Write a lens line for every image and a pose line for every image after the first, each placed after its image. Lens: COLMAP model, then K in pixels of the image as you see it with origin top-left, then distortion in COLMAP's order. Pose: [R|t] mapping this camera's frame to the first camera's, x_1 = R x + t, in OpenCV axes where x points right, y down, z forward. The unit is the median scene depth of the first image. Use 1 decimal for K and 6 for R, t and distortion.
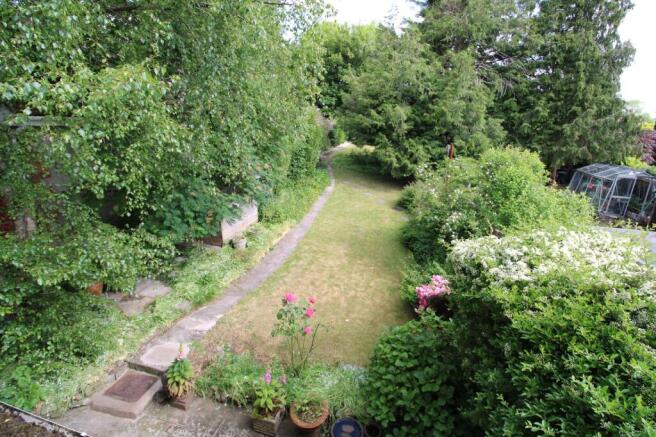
lens RADIAL K [[310.9, 0, 327.4], [0, 310.9, 219.7], [0, 0, 1]] dist [-0.005915, -0.006124]
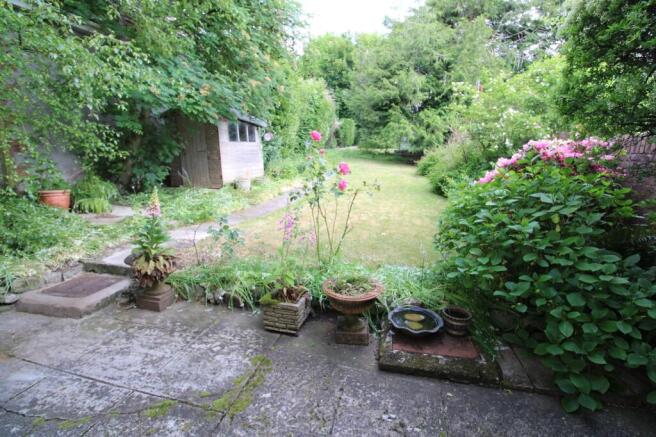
lens RADIAL K [[310.9, 0, 329.3], [0, 310.9, 216.7], [0, 0, 1]] dist [-0.005915, -0.006124]
pose [[0.999856, -0.016942, -0.000338, -0.044410], [0.016812, 0.994320, -0.105092, 0.231348], [0.002116, 0.105072, 0.994462, 0.152415]]
